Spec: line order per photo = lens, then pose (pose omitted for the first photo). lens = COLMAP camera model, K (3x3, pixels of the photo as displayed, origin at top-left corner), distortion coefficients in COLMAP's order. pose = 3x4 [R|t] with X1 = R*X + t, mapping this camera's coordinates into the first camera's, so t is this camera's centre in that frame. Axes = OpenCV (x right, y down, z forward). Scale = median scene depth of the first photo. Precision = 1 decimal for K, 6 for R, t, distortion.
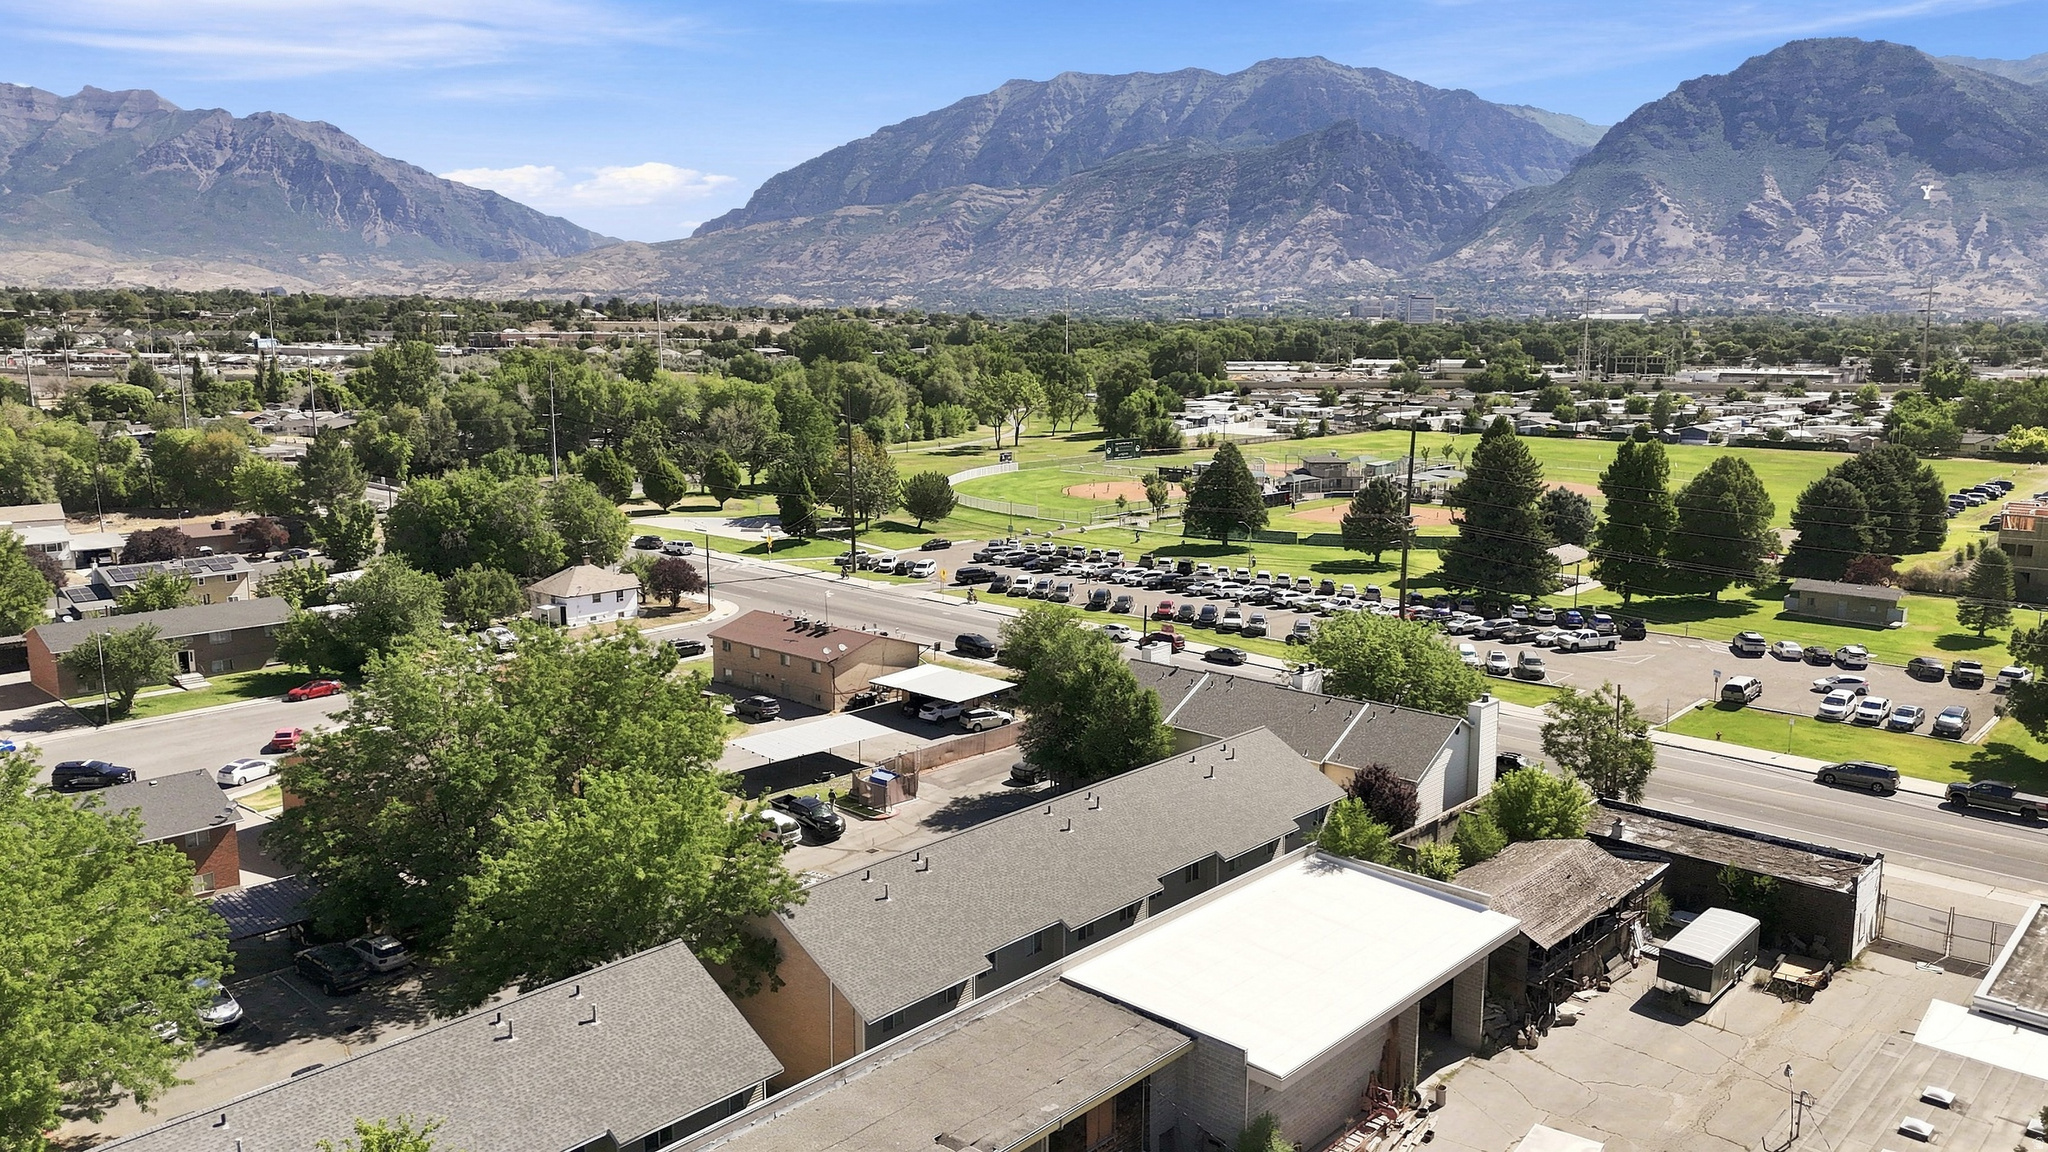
lens RADIAL K [[1488.7, 0, 1024.0], [0, 1488.7, 576.0], [0, 0, 1]] dist [0.079252, -0.078617]
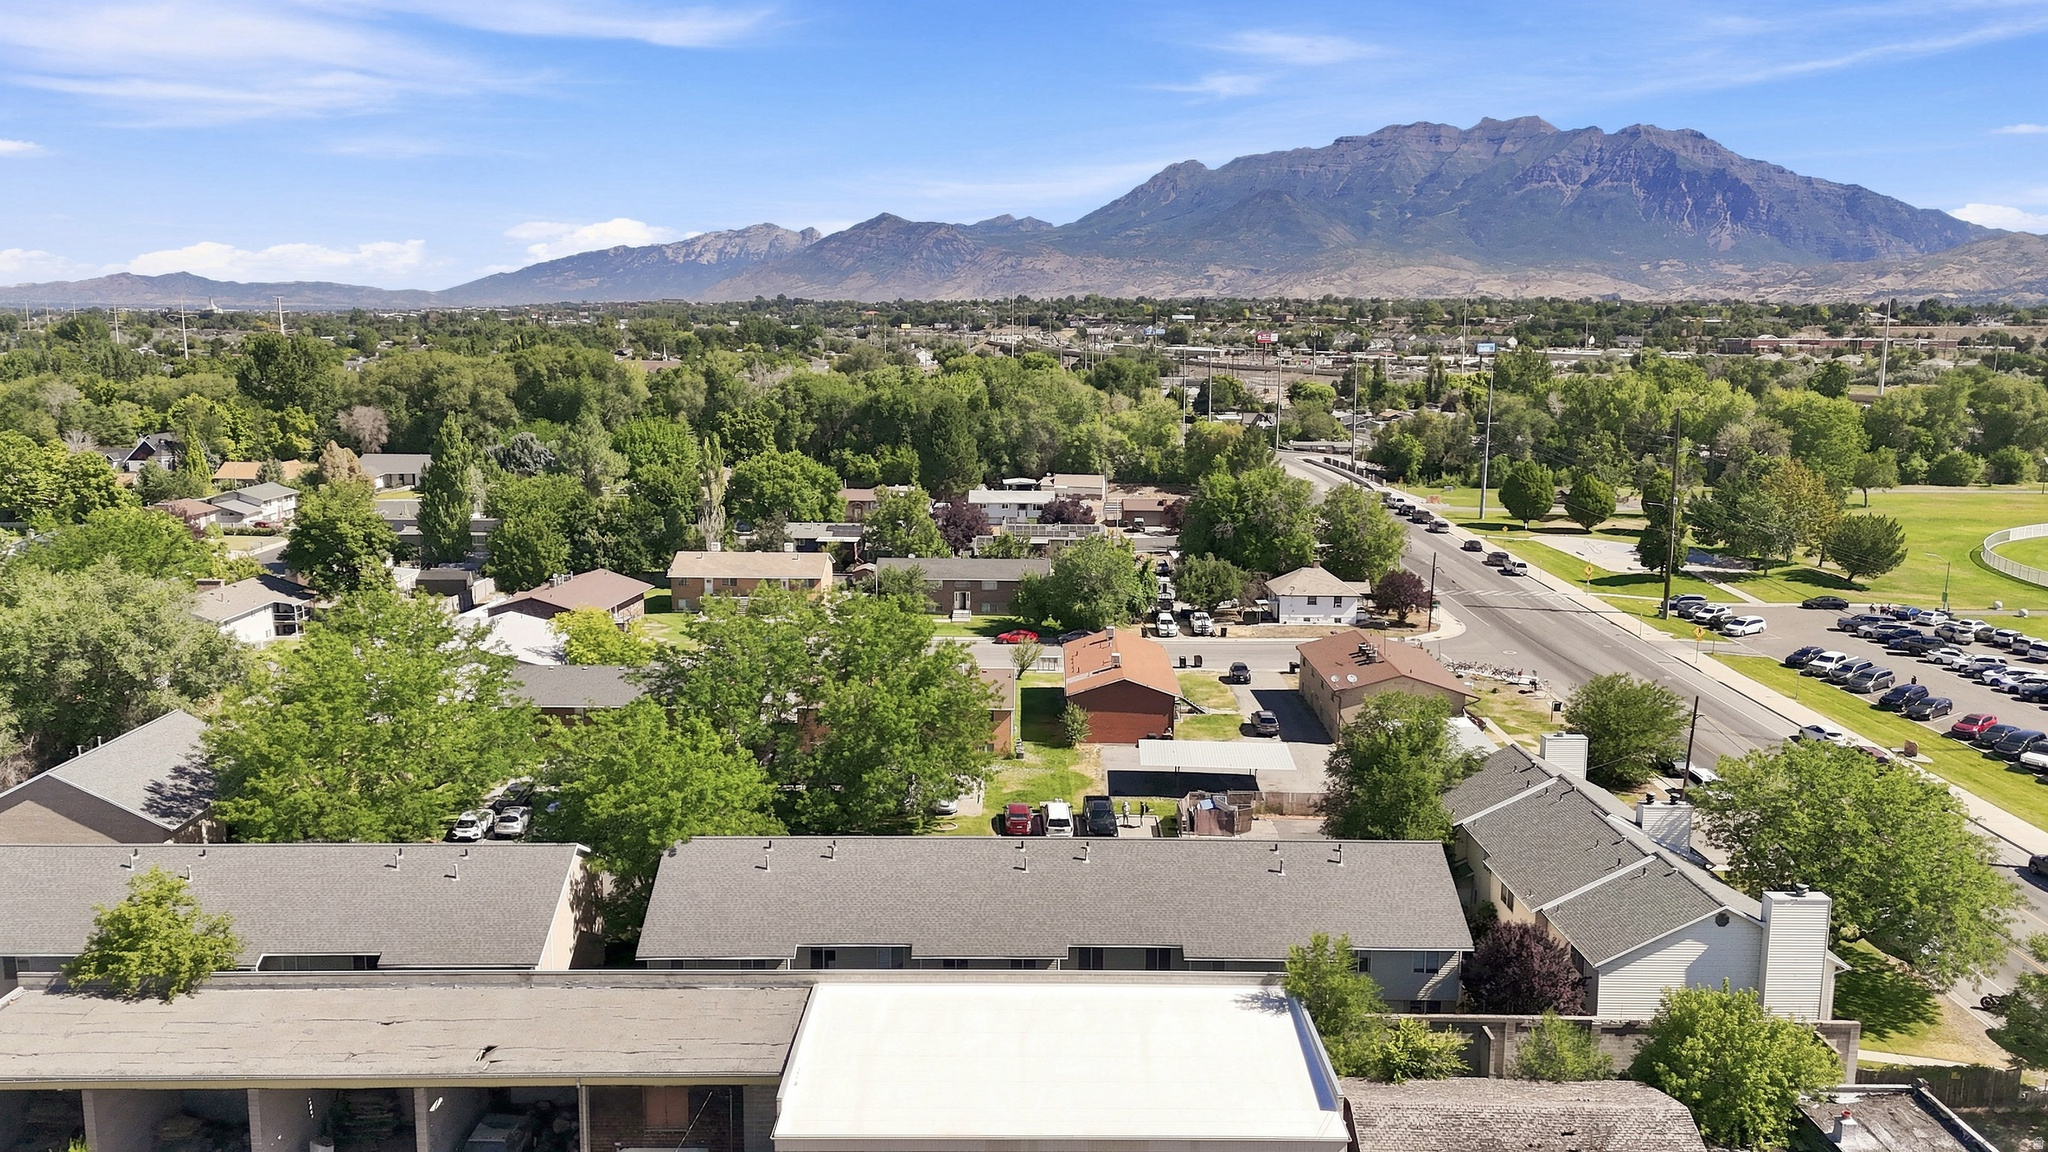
lens RADIAL K [[1488.7, 0, 1024.0], [0, 1488.7, 576.0], [0, 0, 1]] dist [0.079252, -0.078617]
pose [[0.682658, 0.127459, -0.719537, 0.264499], [-0.129786, 0.990164, 0.052264, -0.025094], [0.719120, 0.057707, 0.692485, 0.125080]]
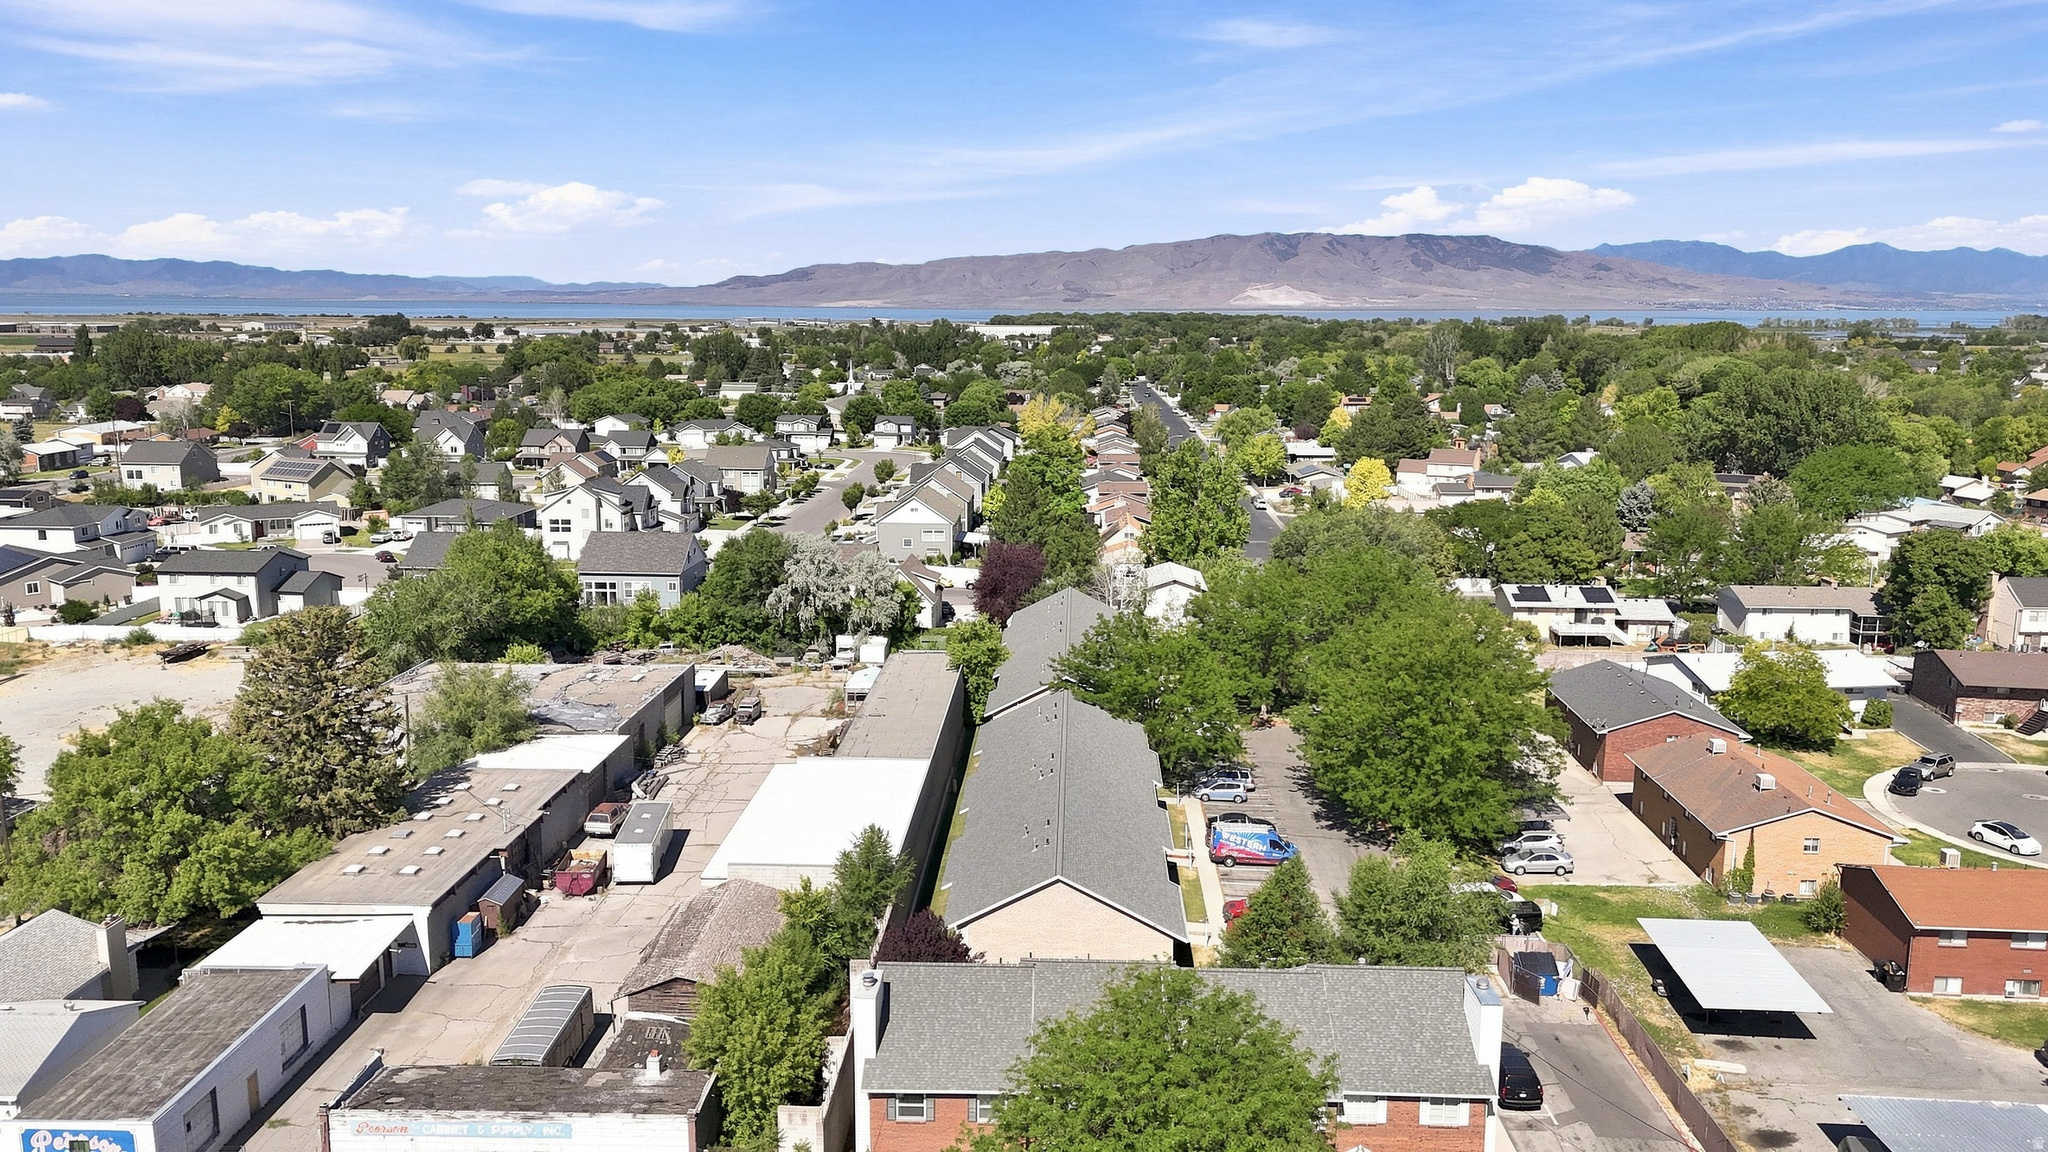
lens RADIAL K [[1488.7, 0, 1024.0], [0, 1488.7, 576.0], [0, 0, 1]] dist [0.079252, -0.078617]
pose [[-0.760920, 0.108582, -0.639696, 0.319174], [-0.115991, 0.947254, 0.298759, -0.138632], [0.638394, 0.301530, -0.708190, 0.702647]]
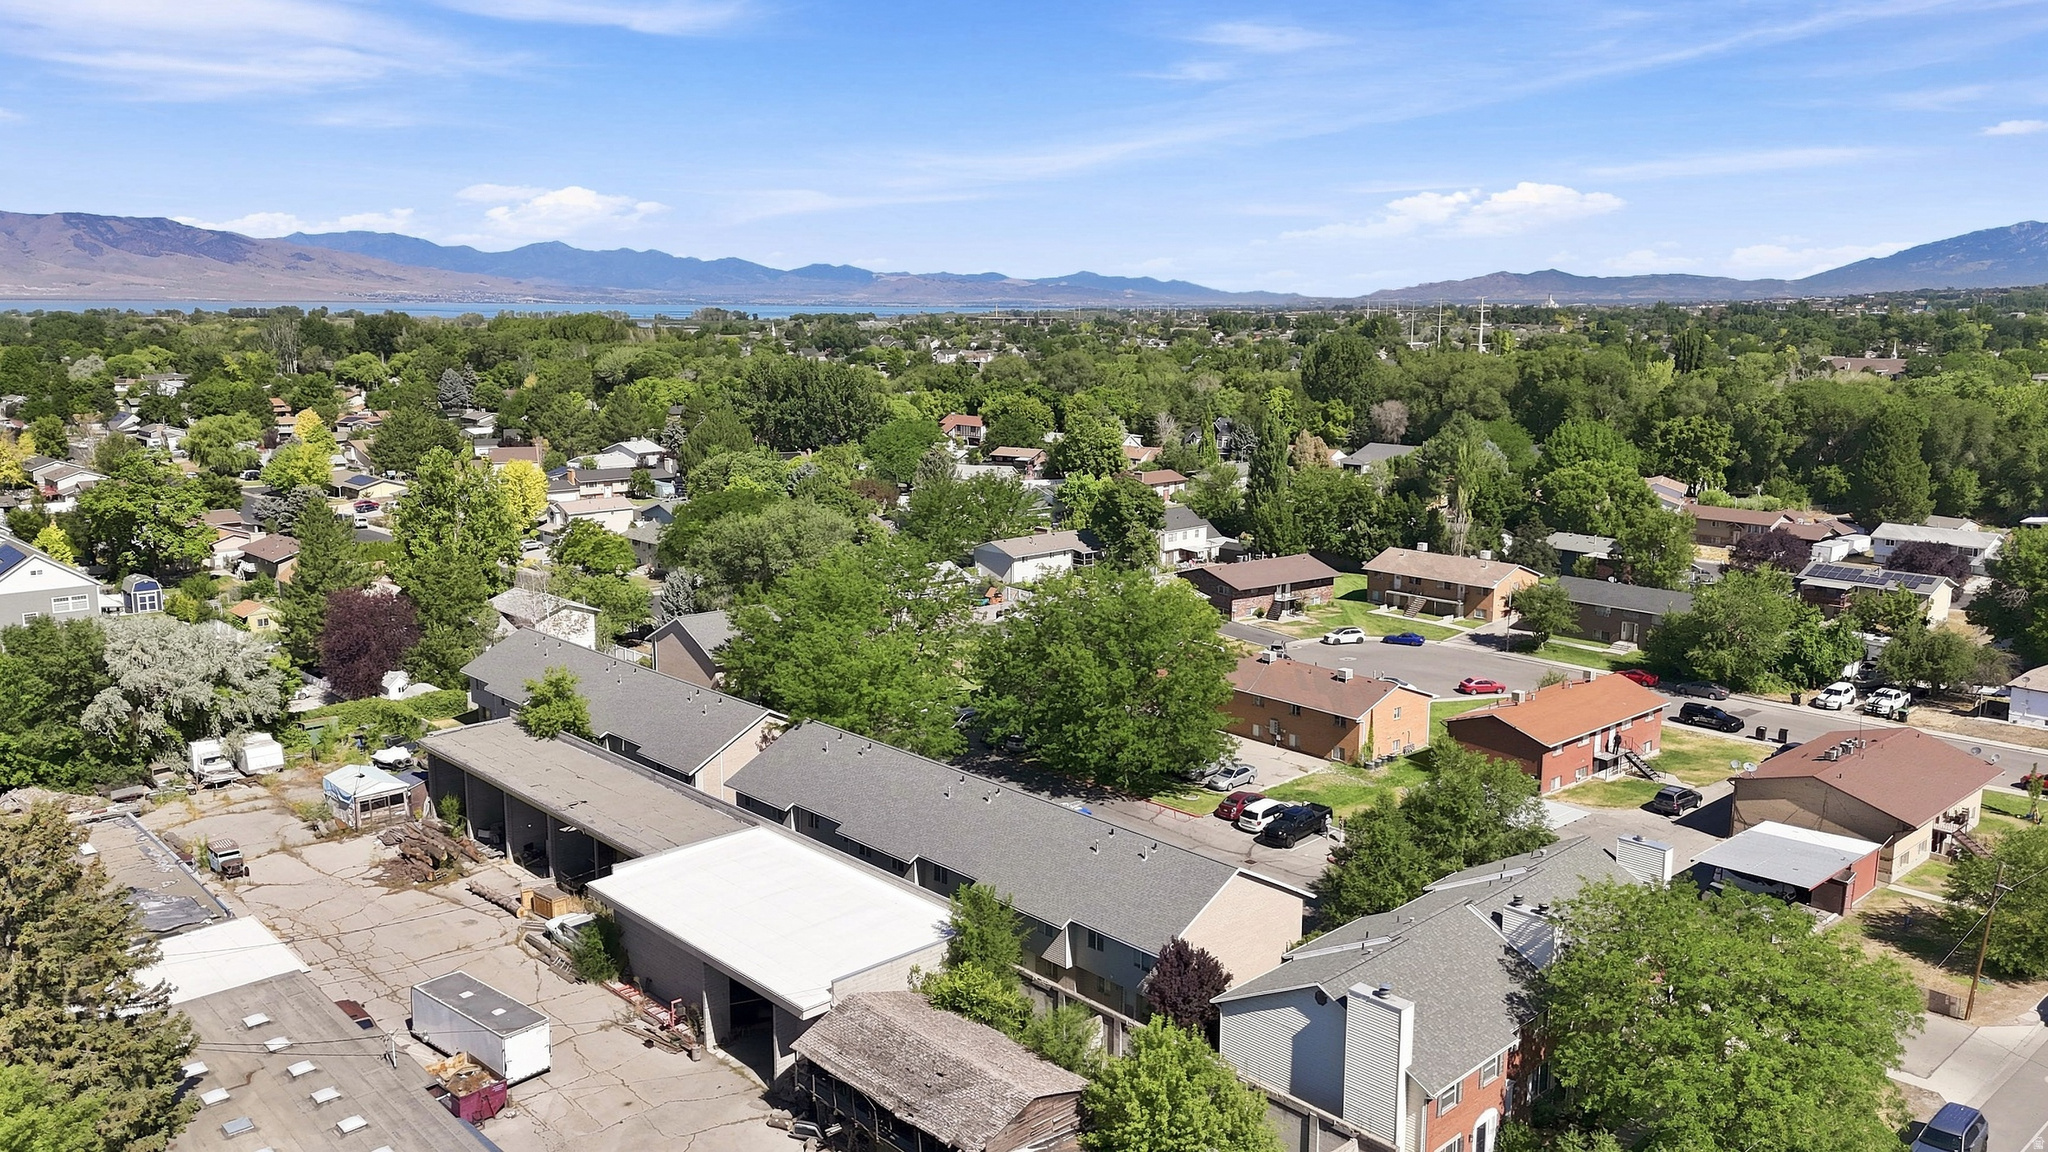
lens RADIAL K [[1488.7, 0, 1024.0], [0, 1488.7, 576.0], [0, 0, 1]] dist [0.079252, -0.078617]
pose [[-0.074587, 0.176606, -0.981451, 0.443928], [-0.168994, 0.967719, 0.186978, -0.088902], [0.982791, 0.179806, -0.042334, 0.411752]]
